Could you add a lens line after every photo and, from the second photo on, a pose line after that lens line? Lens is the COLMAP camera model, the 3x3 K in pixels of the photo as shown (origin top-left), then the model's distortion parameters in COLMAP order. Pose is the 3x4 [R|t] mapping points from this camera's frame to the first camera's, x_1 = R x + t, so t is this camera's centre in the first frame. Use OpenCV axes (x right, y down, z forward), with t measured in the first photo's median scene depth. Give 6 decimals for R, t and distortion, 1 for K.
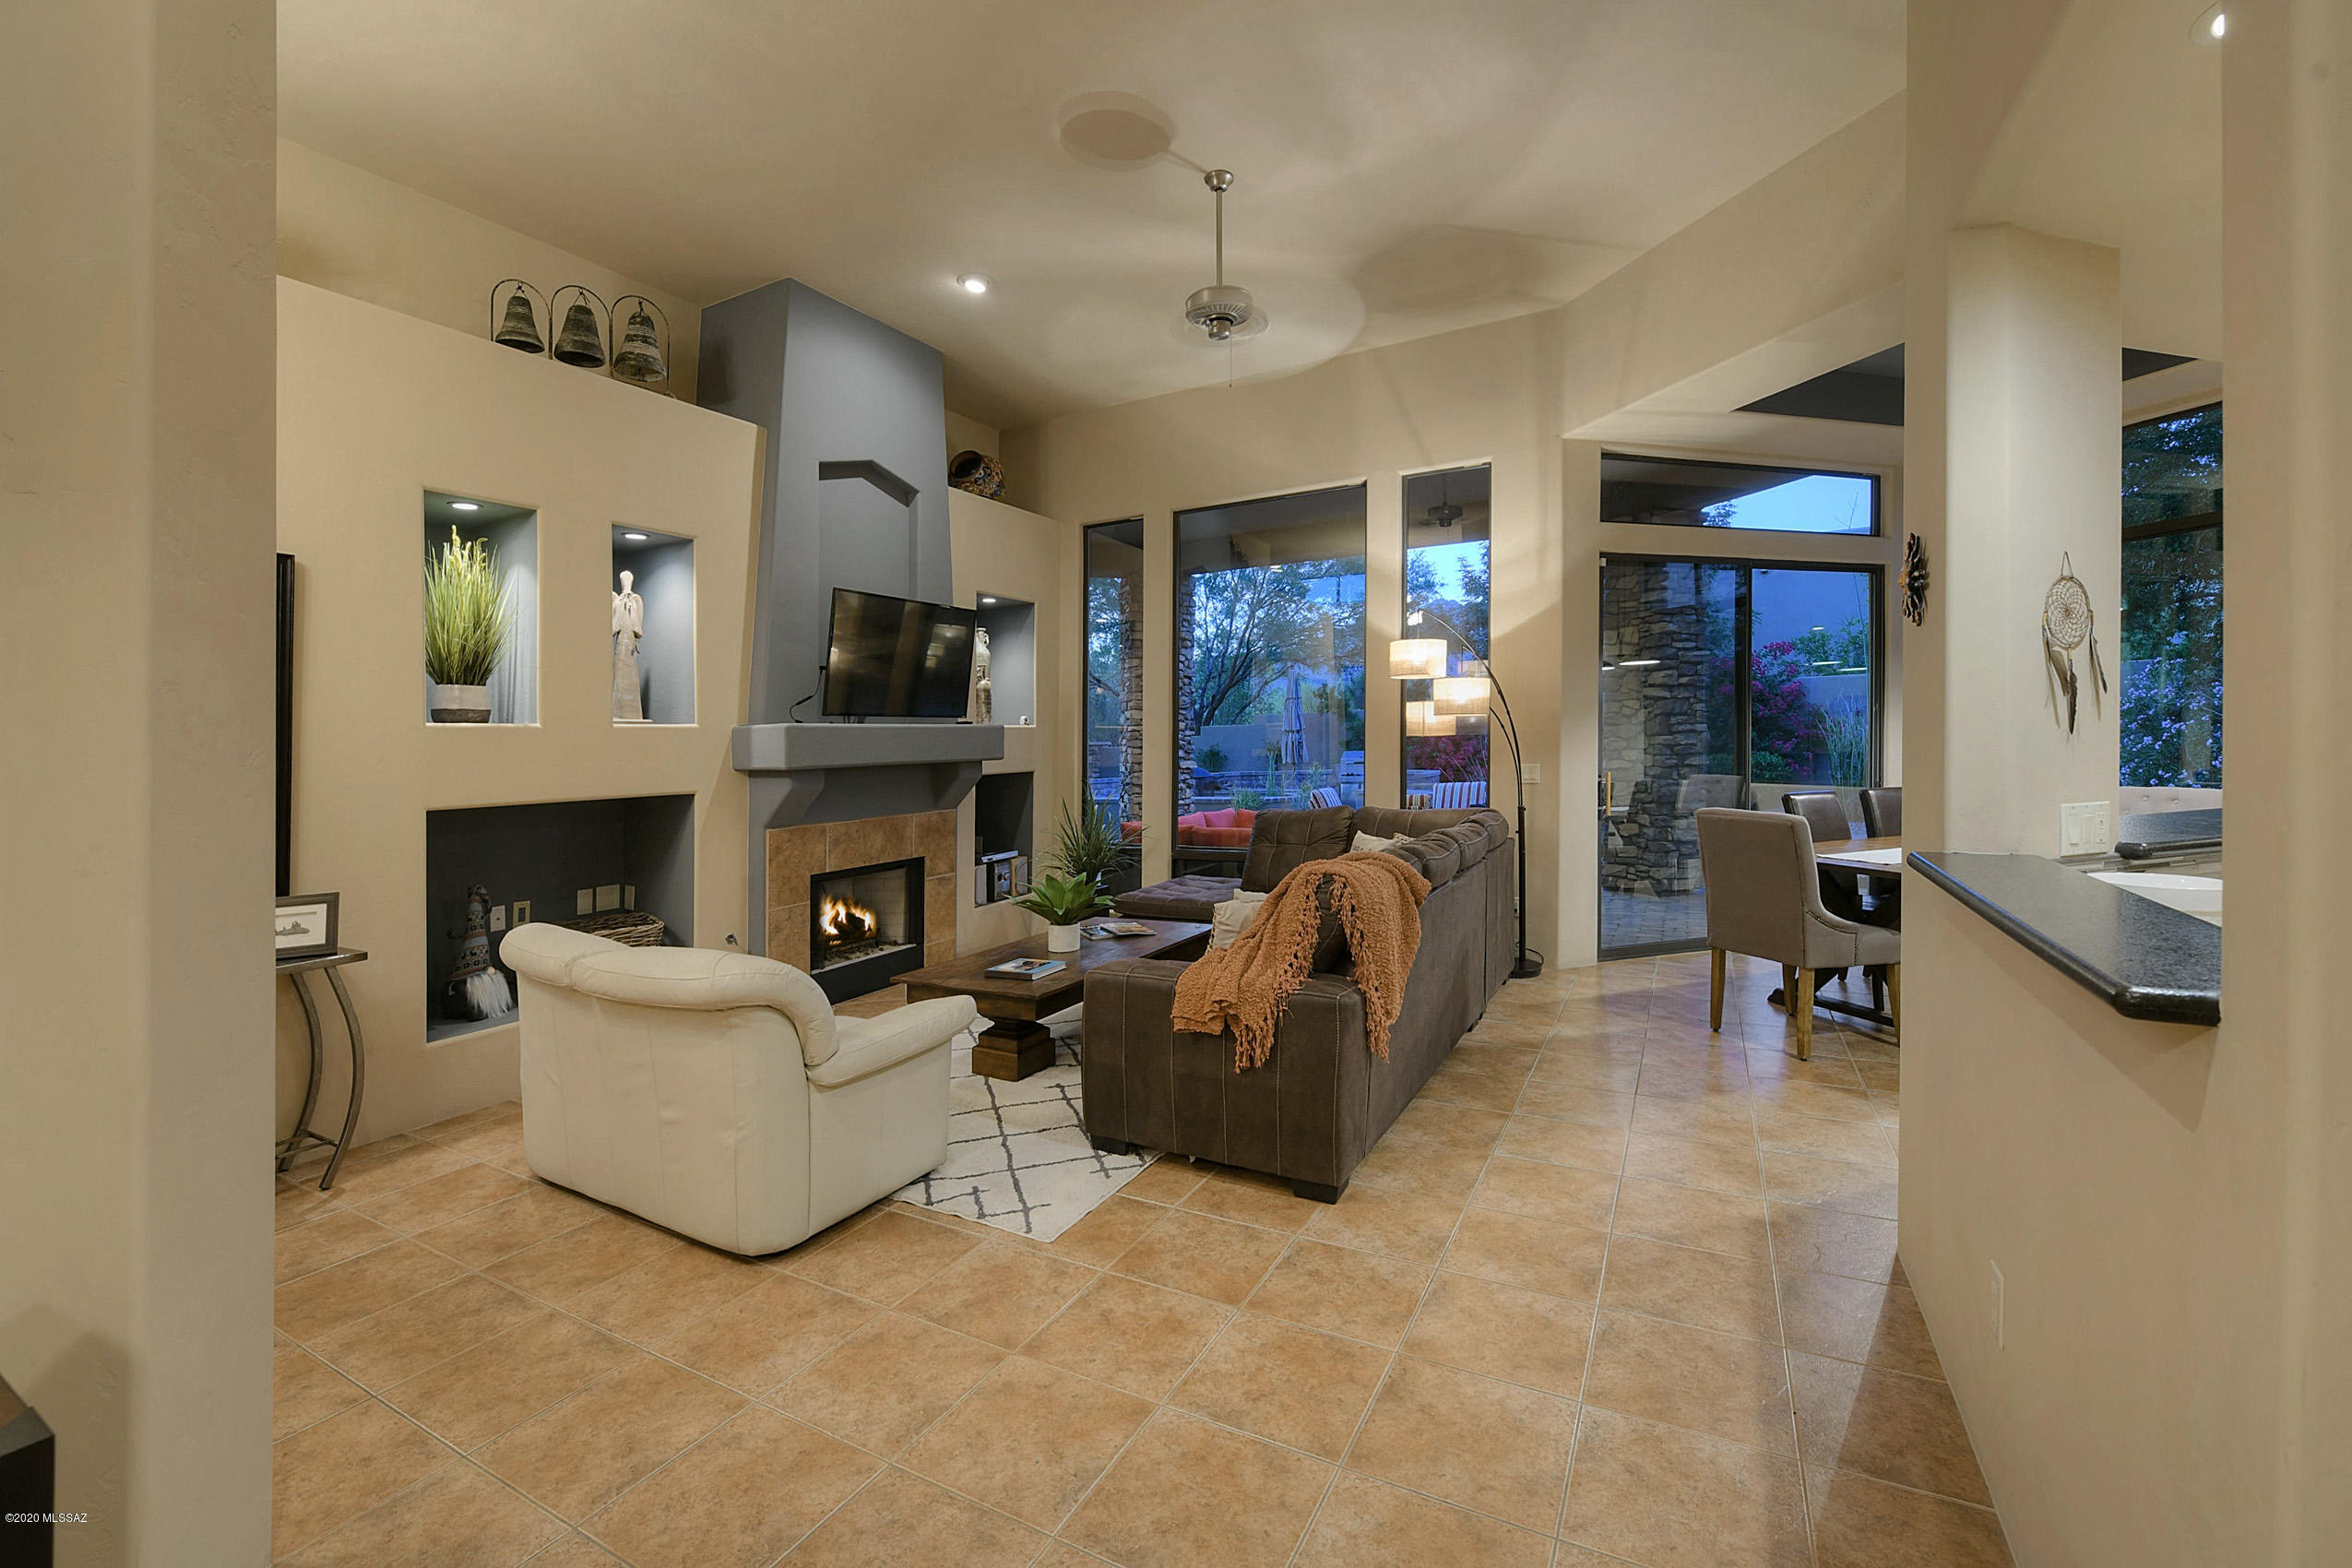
lens RADIAL K [[1003.2, 0, 1173.2], [0, 1003.2, 791.5], [0, 0, 1]] dist [-0.007435, -0.003598]
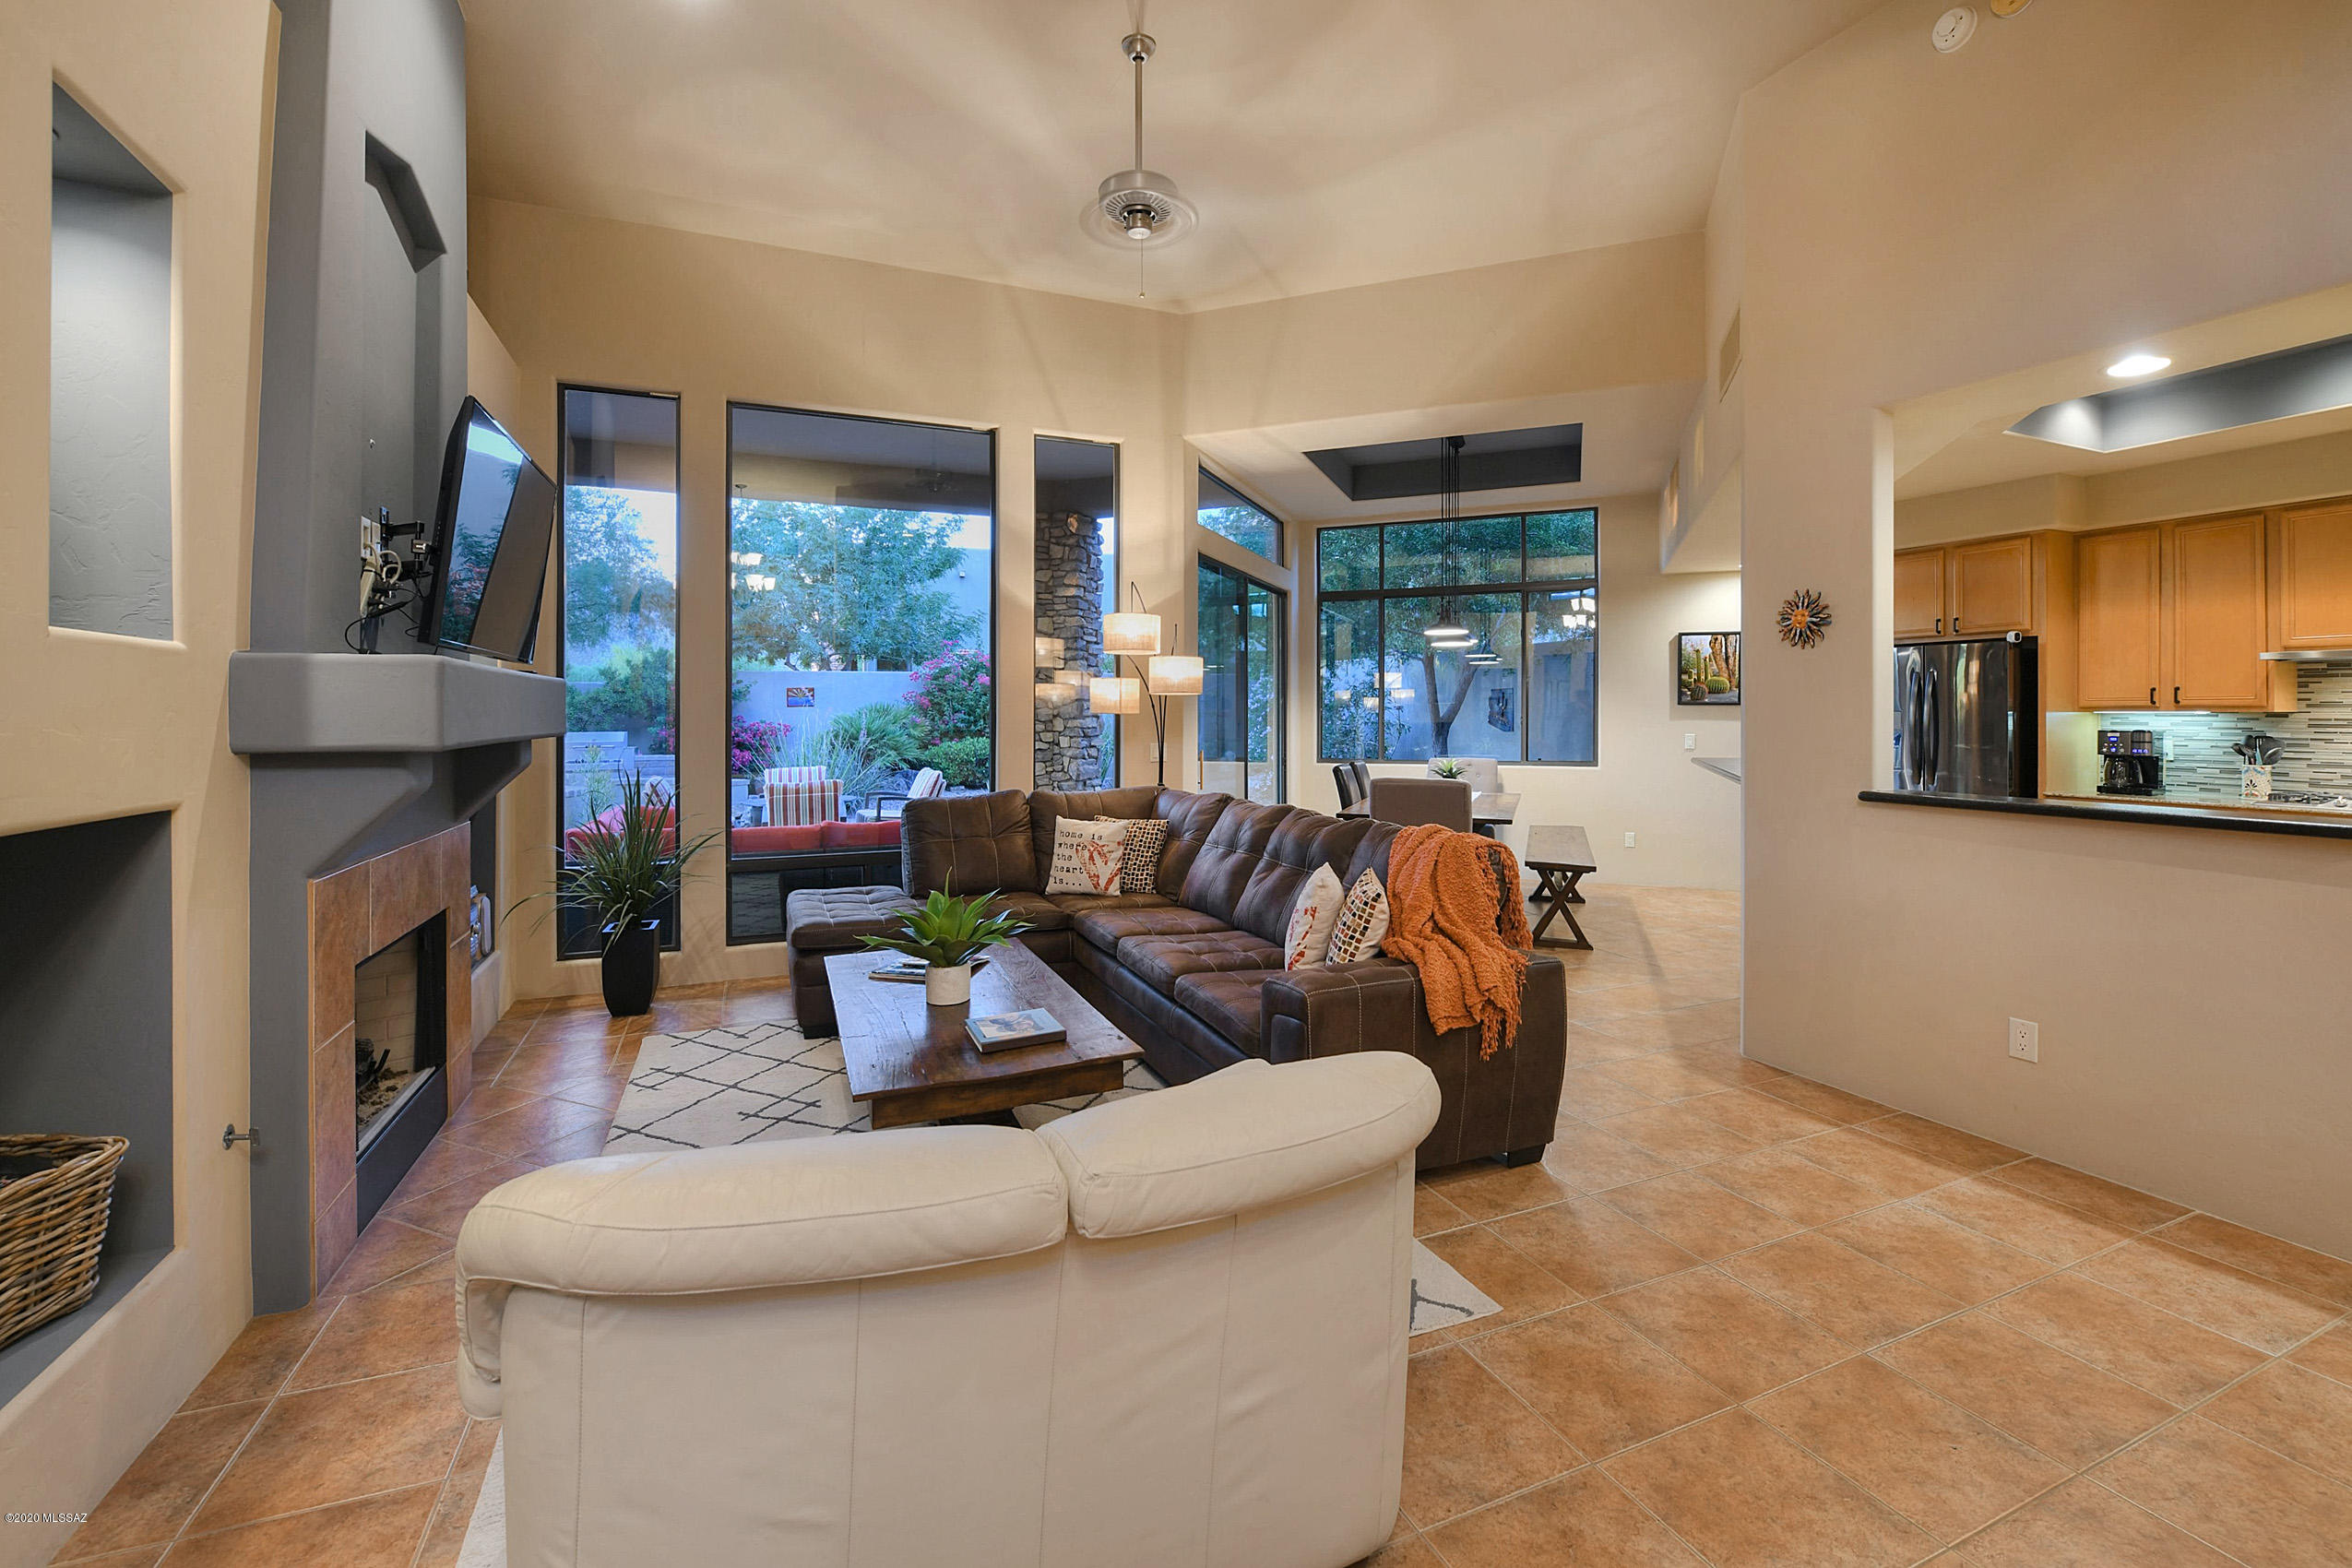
lens RADIAL K [[1003.2, 0, 1179.4], [0, 1003.2, 769.0], [0, 0, 1]] dist [-0.007435, -0.003598]
pose [[0.604261, -0.018541, 0.796571, -0.609573], [0.025930, 0.999657, 0.003598, -0.005321], [-0.796364, 0.018481, 0.604535, 0.456600]]
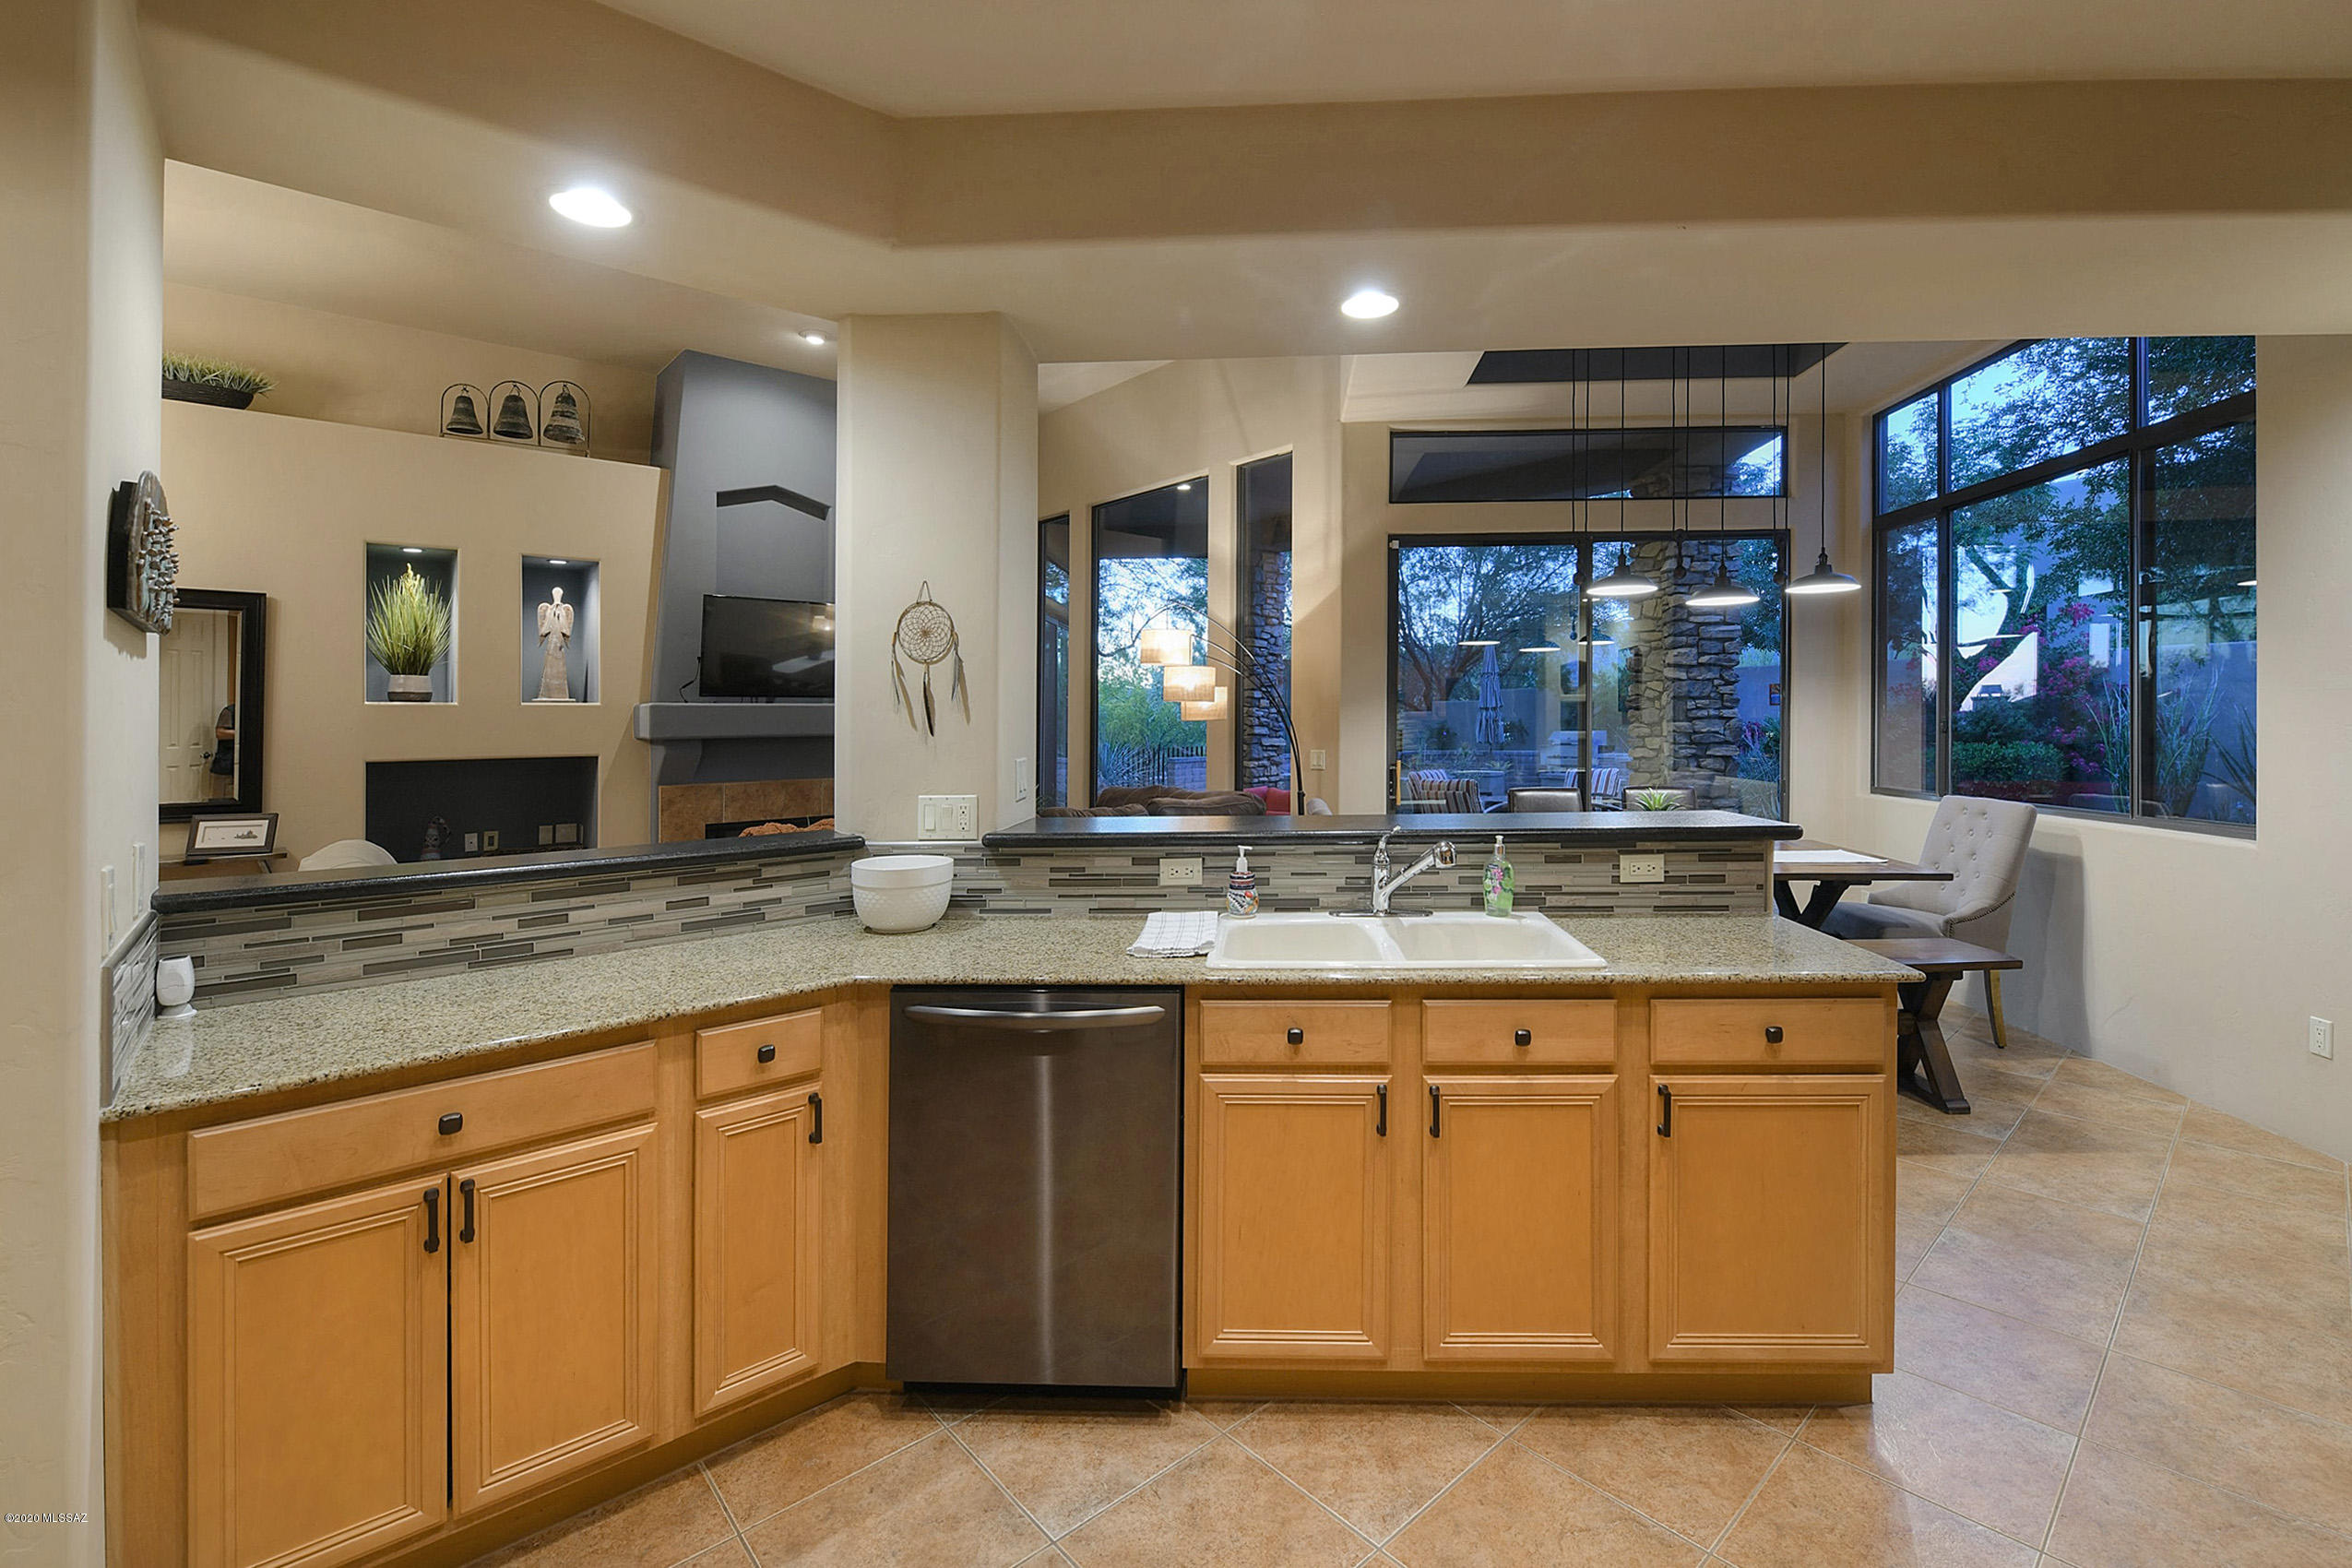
lens RADIAL K [[1003.2, 0, 1174.0], [0, 1003.2, 726.3], [0, 0, 1]] dist [-0.007435, -0.003598]
pose [[0.945900, 0.017519, -0.323986, 0.704789], [-0.029615, 0.999035, -0.032440, -0.018343], [0.323105, 0.040280, 0.945506, 0.016295]]
